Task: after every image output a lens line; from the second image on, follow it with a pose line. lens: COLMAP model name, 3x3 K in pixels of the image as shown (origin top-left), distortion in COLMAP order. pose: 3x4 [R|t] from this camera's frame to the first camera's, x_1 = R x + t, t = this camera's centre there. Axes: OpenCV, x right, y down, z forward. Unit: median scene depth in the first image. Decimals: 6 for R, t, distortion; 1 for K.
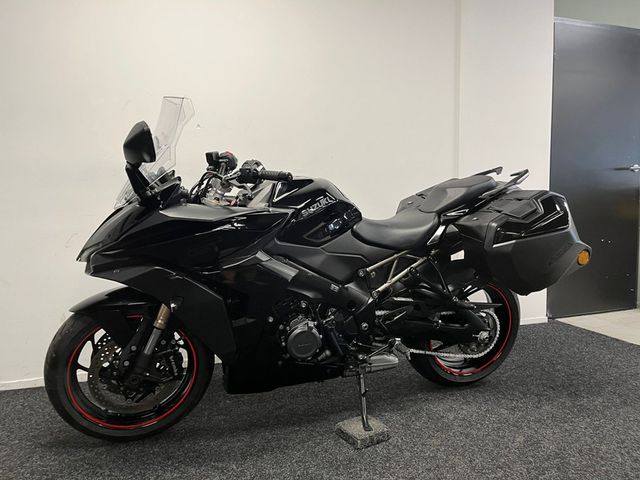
lens RADIAL K [[470.5, 0, 319.2], [0, 470.5, 241.9], [0, 0, 1]] dist [0.056635, -0.082060]
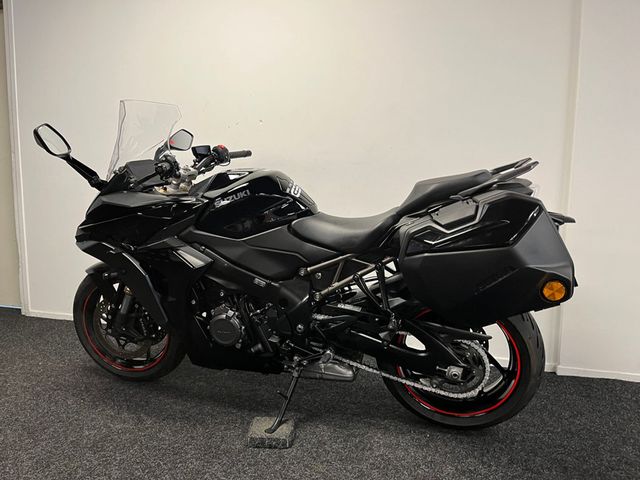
lens RADIAL K [[470.5, 0, 321.6], [0, 470.5, 245.2], [0, 0, 1]] dist [0.056635, -0.082060]
pose [[0.824207, 0.096926, -0.557933, 0.699168], [-0.081998, 0.995287, 0.051772, -0.042472], [0.560321, 0.003079, 0.828270, 0.260042]]
